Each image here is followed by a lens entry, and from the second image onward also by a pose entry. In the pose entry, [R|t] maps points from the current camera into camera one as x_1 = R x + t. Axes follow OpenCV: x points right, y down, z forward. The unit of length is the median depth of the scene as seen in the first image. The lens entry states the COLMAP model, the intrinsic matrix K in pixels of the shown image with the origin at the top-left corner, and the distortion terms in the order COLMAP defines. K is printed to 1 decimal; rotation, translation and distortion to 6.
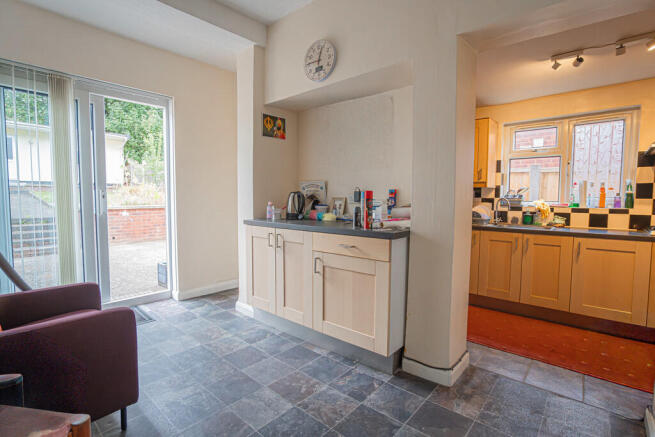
lens RADIAL K [[326.1, 0, 327.5], [0, 326.1, 218.5], [0, 0, 1]] dist [-0.004815, -0.000528]
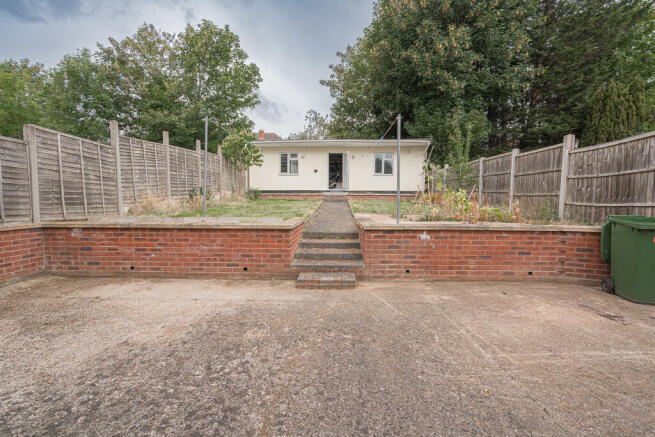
lens RADIAL K [[304.8, 0, 327.5], [0, 304.8, 218.5], [0, 0, 1]] dist [-0.000559, -0.000071]
pose [[0.649523, 0.037213, -0.759431, -0.180907], [-0.046765, 0.998866, 0.008948, -0.029863], [0.758903, 0.029703, 0.650526, 0.287193]]
